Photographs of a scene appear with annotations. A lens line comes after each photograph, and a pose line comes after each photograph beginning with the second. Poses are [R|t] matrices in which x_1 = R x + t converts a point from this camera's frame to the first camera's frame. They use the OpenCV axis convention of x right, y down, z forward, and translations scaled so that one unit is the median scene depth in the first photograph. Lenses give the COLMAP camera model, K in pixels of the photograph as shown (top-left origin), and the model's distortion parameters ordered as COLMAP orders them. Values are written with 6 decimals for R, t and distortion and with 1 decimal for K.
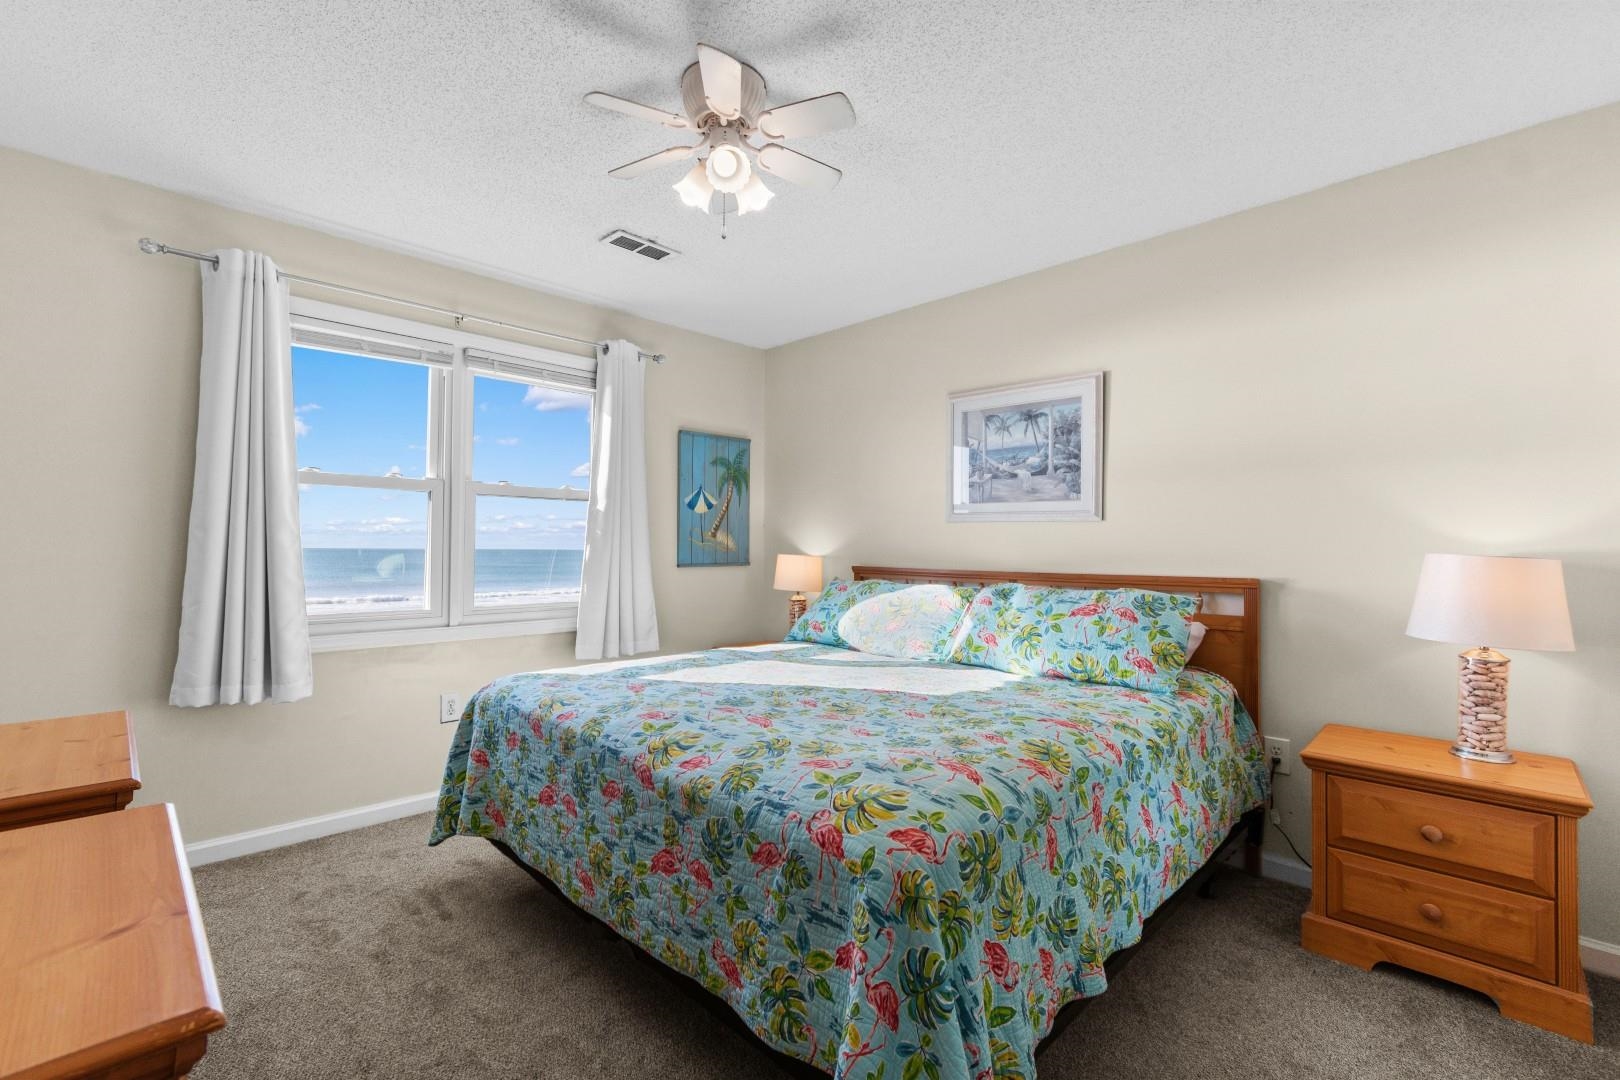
lens RADIAL K [[719.8, 0, 810.2], [0, 719.8, 535.4], [0, 0, 1]] dist [0.005095, -0.000193]
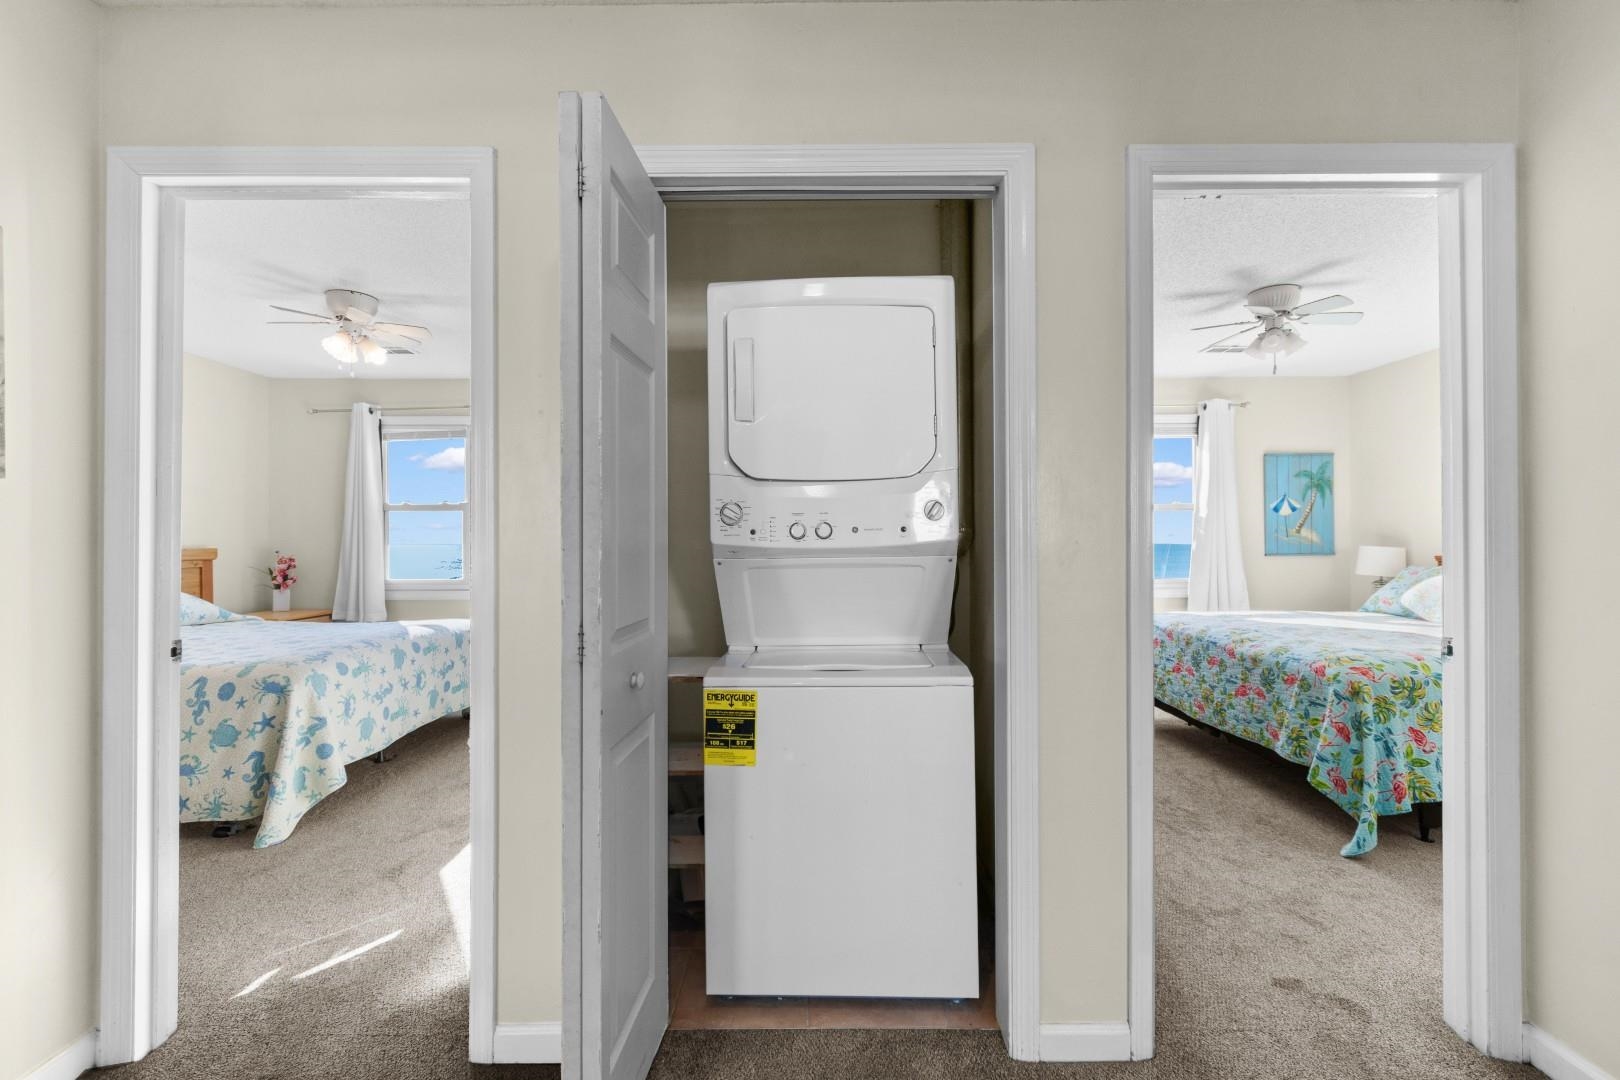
lens RADIAL K [[719.8, 0, 810.2], [0, 719.8, 535.4], [0, 0, 1]] dist [0.005095, -0.000193]
pose [[0.713932, -0.014918, -0.700057, 0.375473], [0.020332, 0.999793, -0.000570, -0.026272], [0.699920, -0.013827, 0.714087, -1.364918]]
